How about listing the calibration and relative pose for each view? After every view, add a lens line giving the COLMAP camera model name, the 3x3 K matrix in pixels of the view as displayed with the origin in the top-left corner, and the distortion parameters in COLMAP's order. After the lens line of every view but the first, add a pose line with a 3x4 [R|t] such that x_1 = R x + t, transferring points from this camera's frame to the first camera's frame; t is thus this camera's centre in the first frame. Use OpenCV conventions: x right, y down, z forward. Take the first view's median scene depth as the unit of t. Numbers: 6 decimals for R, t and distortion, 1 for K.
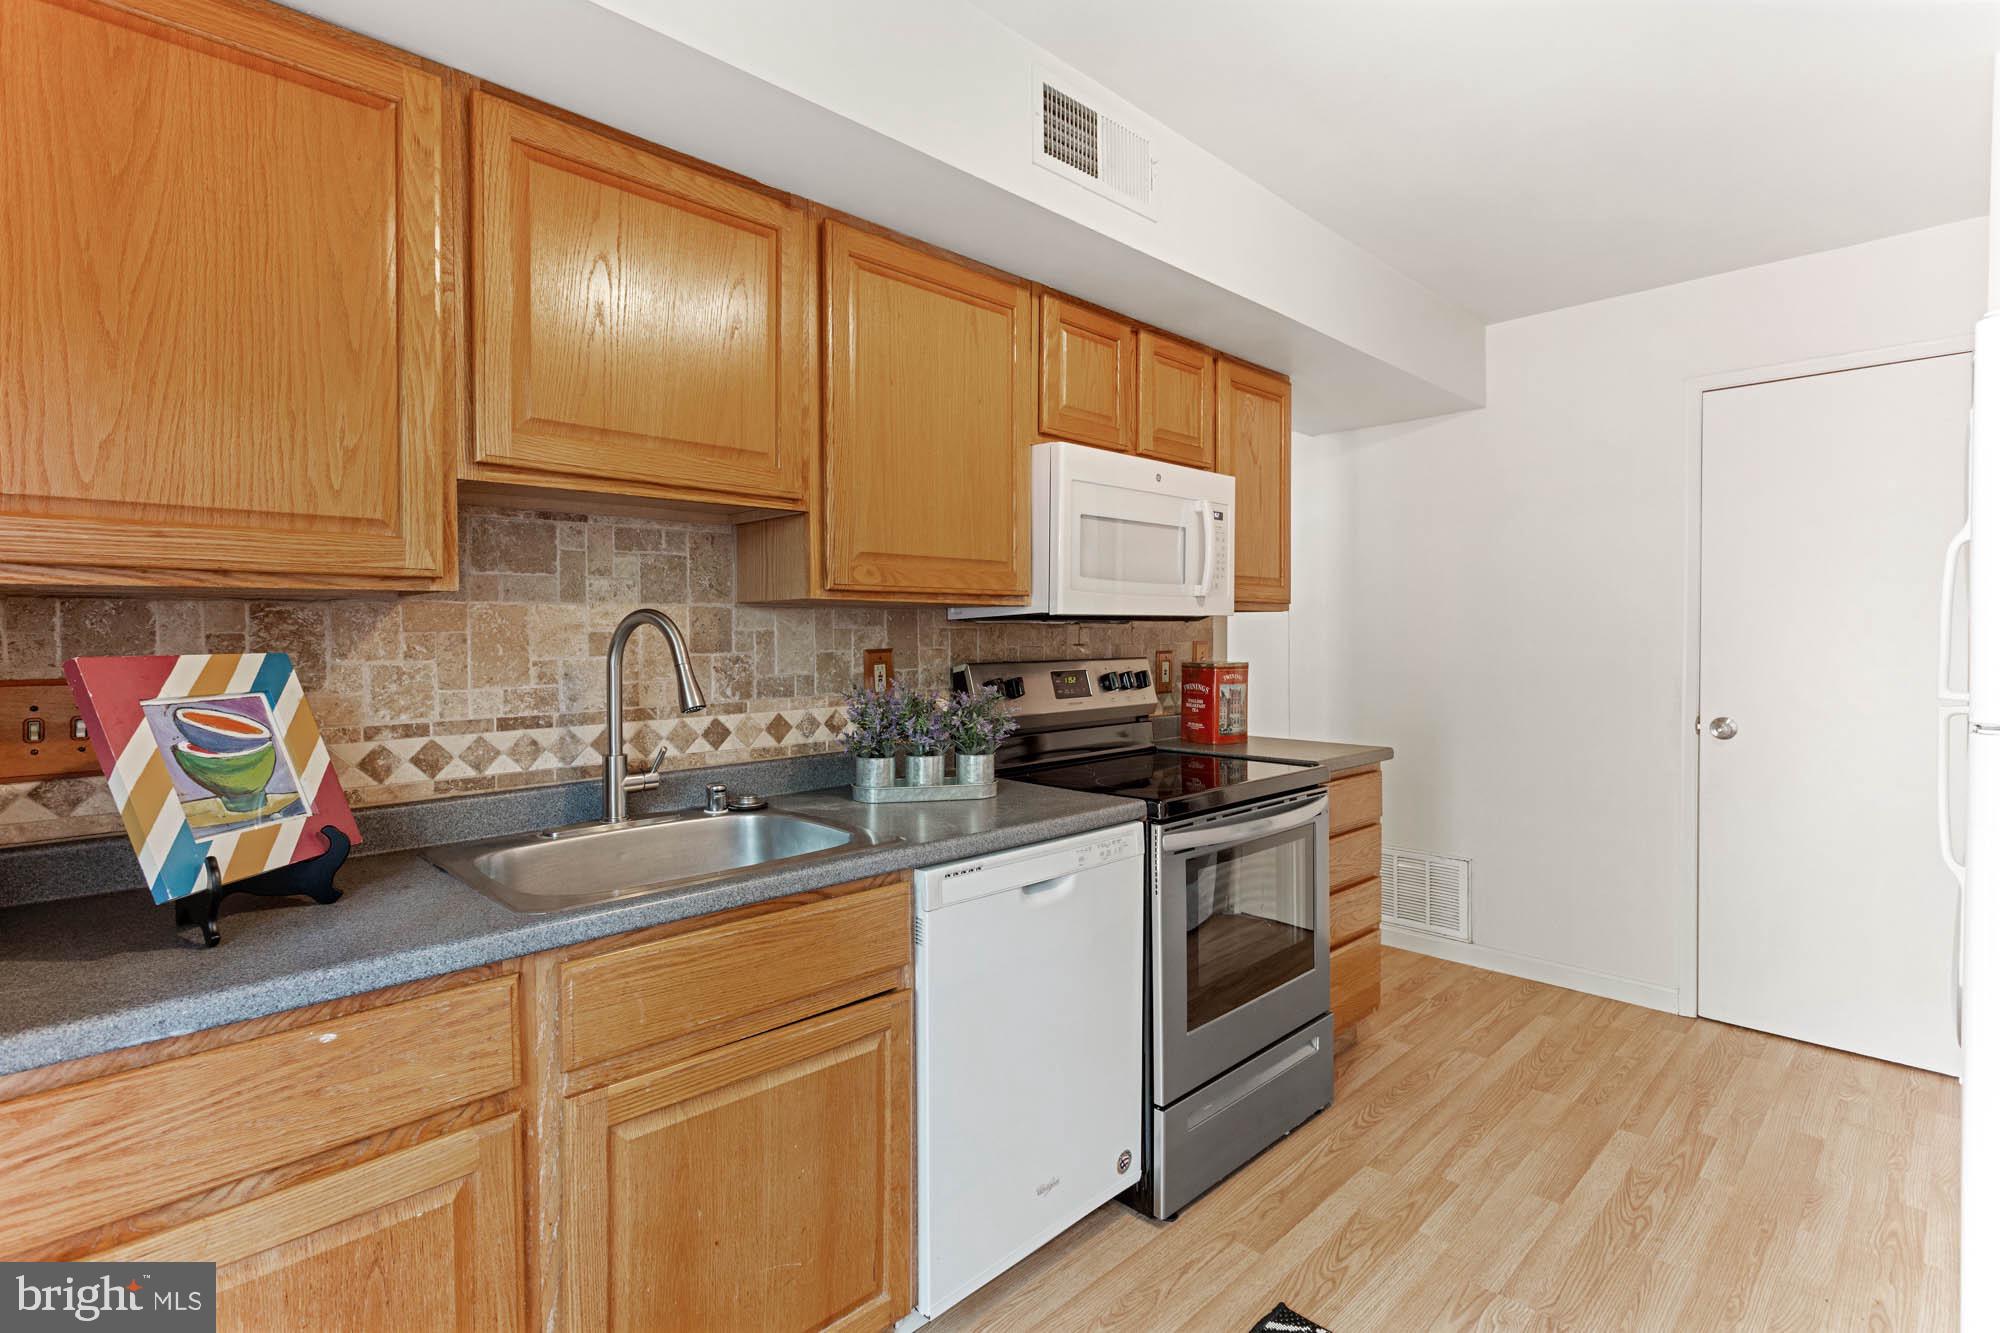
lens RADIAL K [[954.4, 0, 1002.2], [0, 954.4, 660.3], [0, 0, 1]] dist [0.000410, -0.000155]
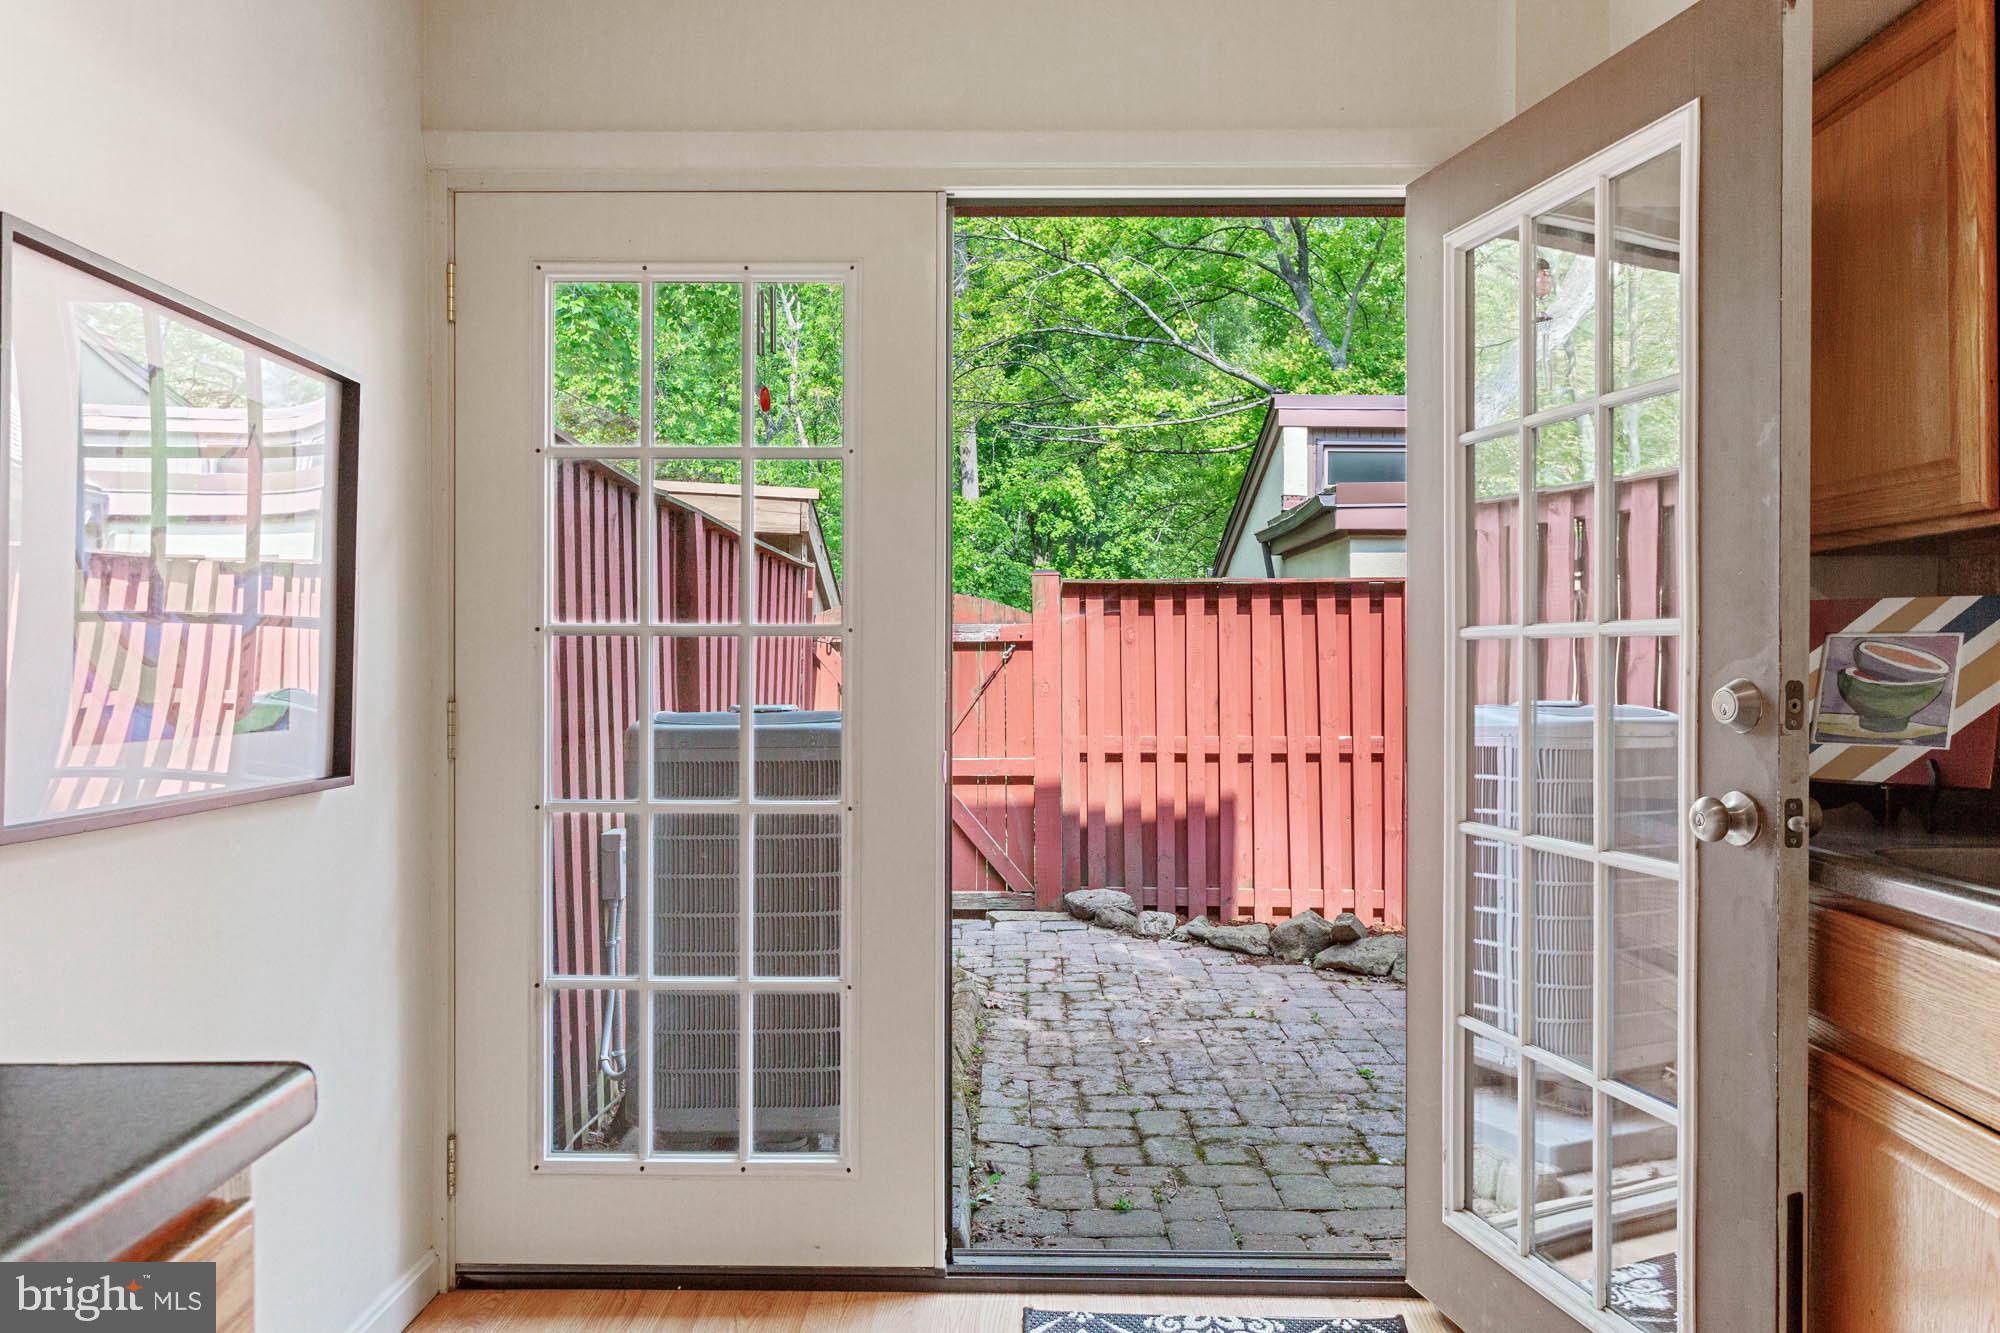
lens RADIAL K [[1420.8, 0, 1002.9], [0, 1420.8, 653.3], [0, 0, 1]] dist [-0.000203, 0.000817]
pose [[-0.701989, 0.004343, -0.712175, 1.135789], [-0.016632, 0.999609, 0.022490, 0.040053], [0.711994, 0.027633, -0.701642, 1.386906]]
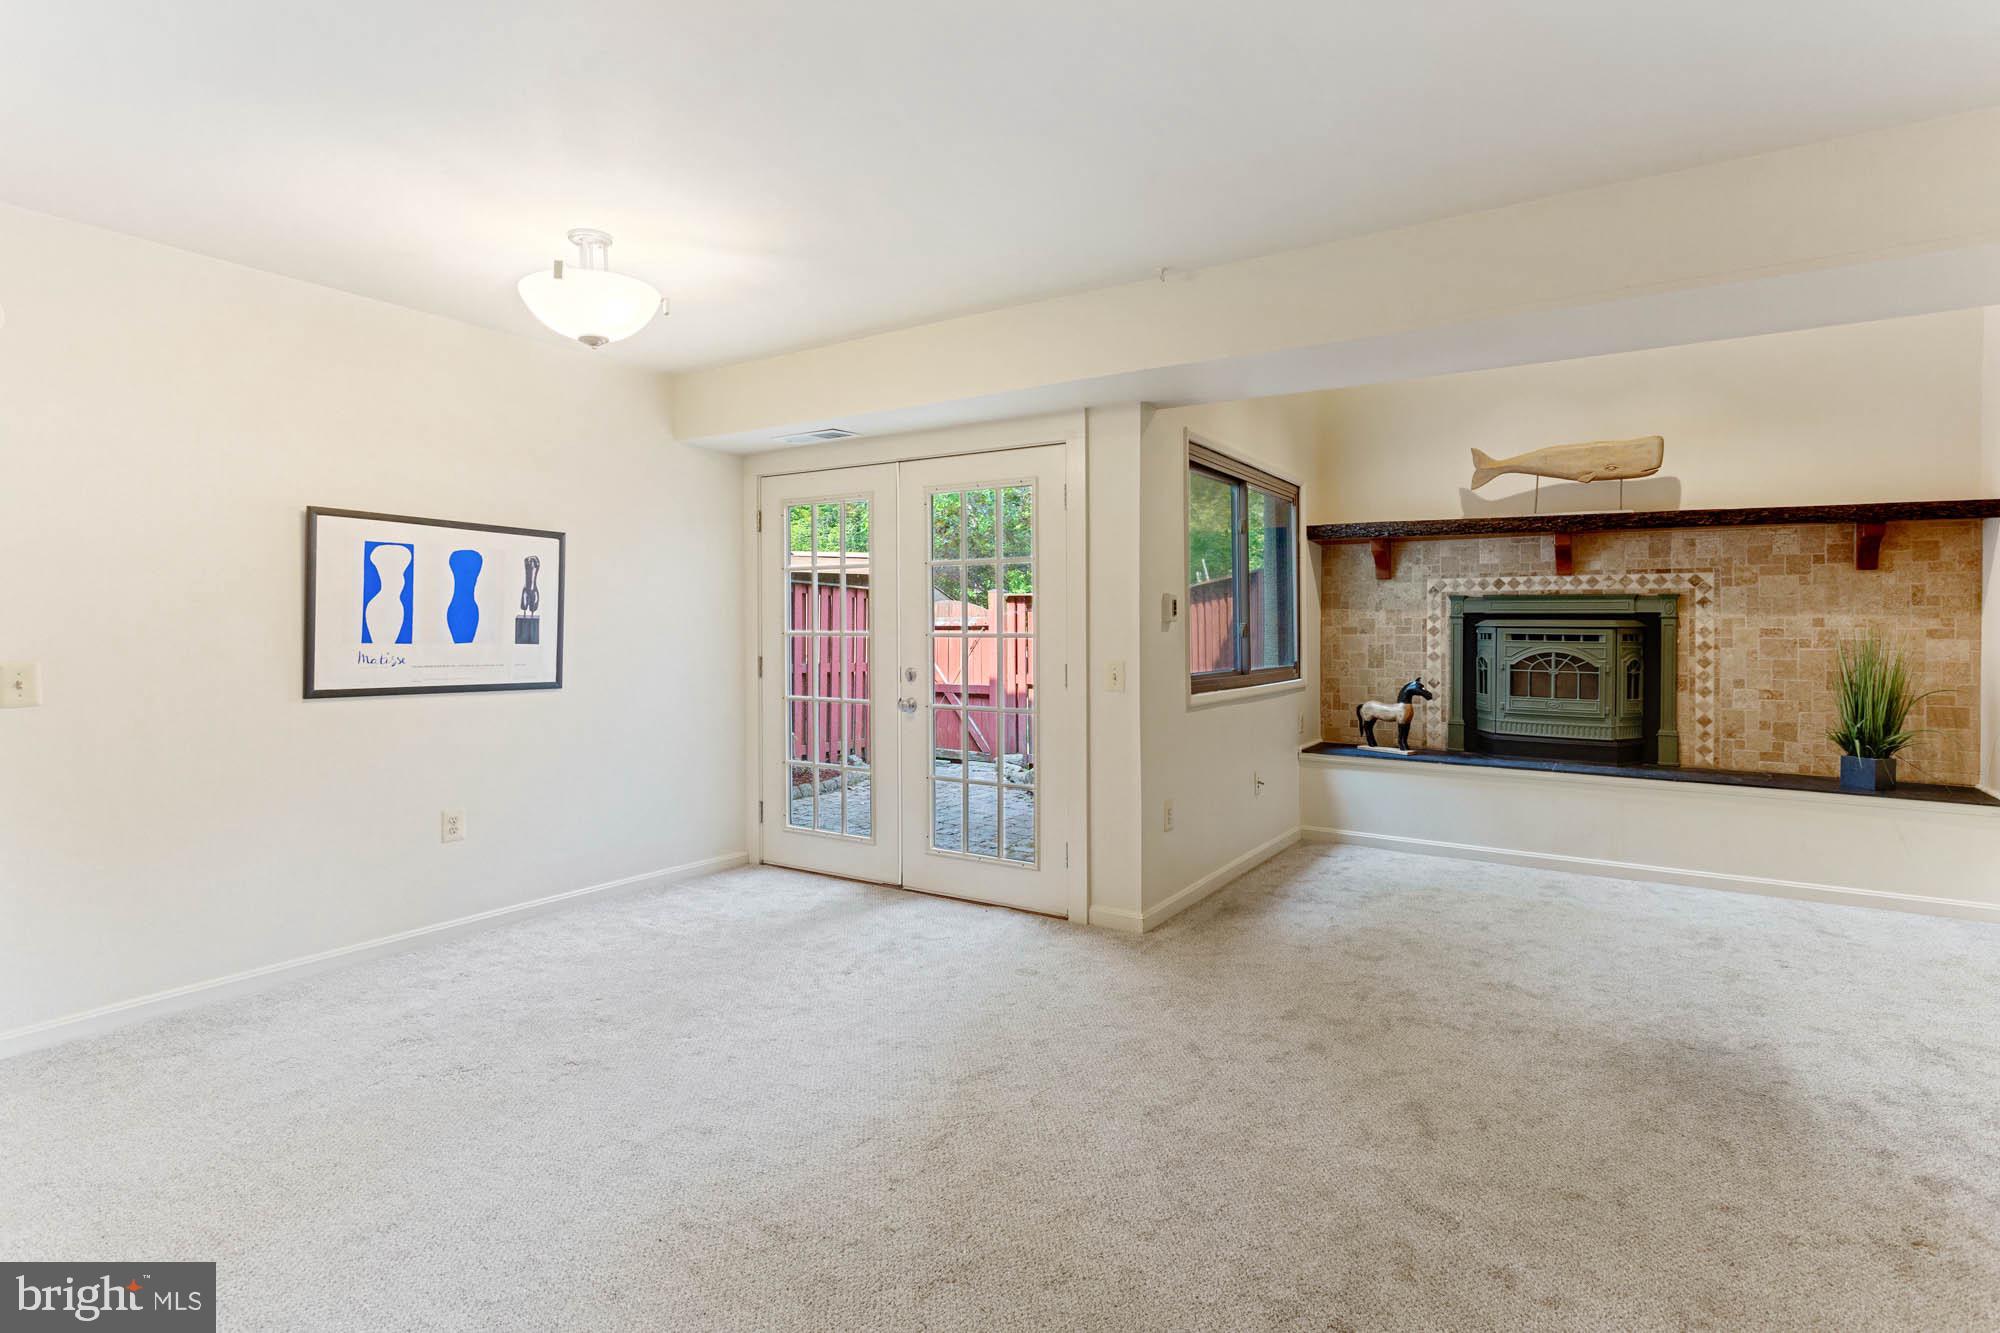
lens RADIAL K [[997.7, 0, 994.9], [0, 997.7, 629.2], [0, 0, 1]] dist [0.004804, 0.000203]
pose [[-0.975930, 0.001347, -0.218081, -1.306397], [-0.004125, 0.999688, 0.024634, -0.046839], [0.218046, 0.024940, -0.975620, 5.113232]]
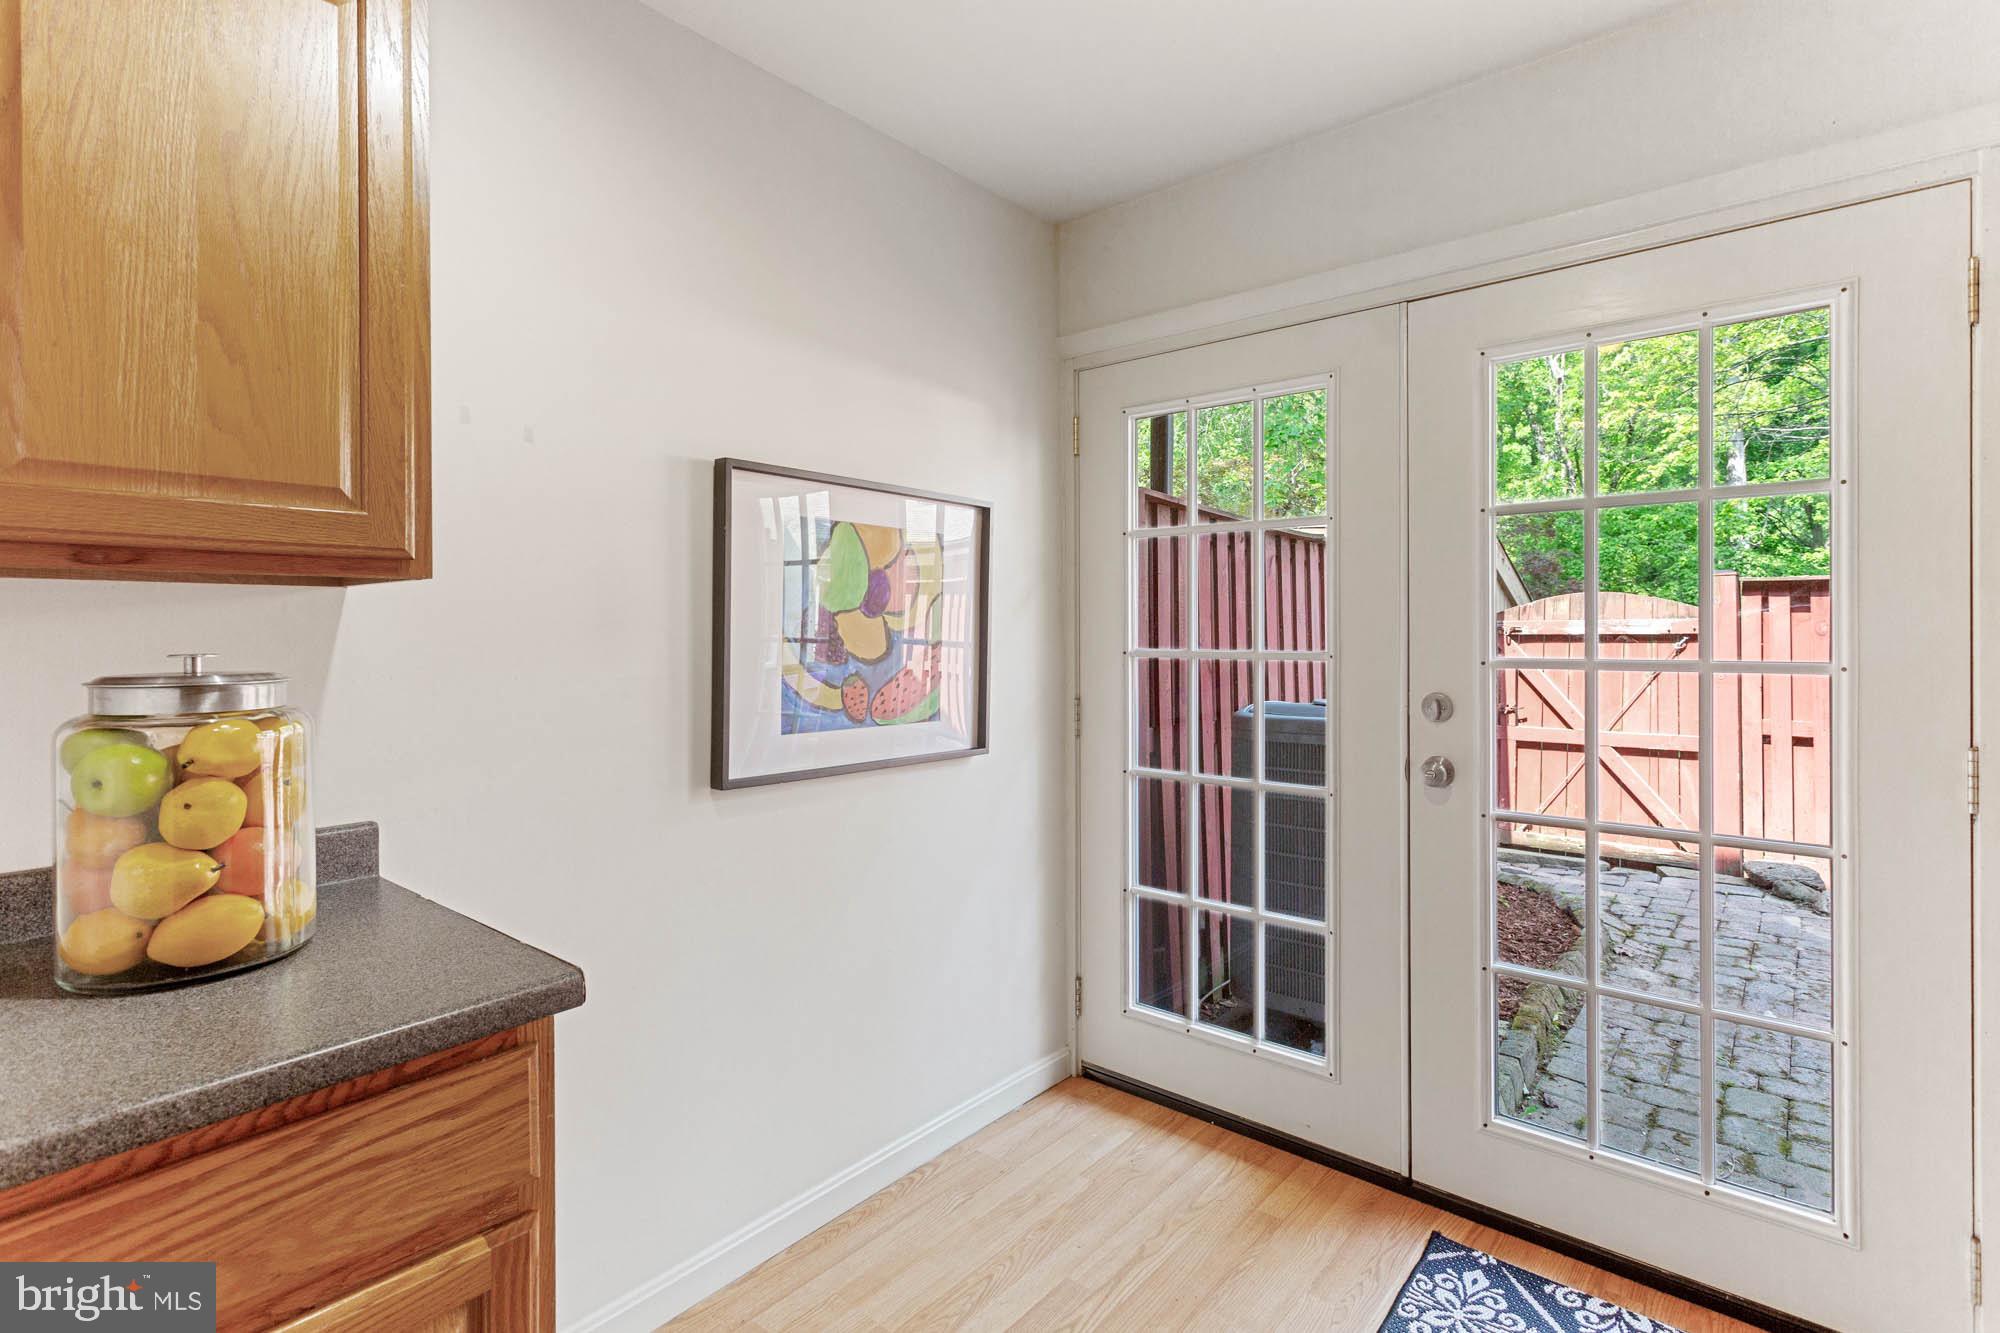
lens RADIAL K [[954.8, 0, 999.1], [0, 954.8, 632.1], [0, 0, 1]] dist [0.004938, 0.000203]
pose [[-0.995335, 0.009925, -0.095966, 0.622214], [0.007010, 0.999505, 0.030674, -0.046406], [0.096223, 0.029859, -0.994912, 1.496764]]
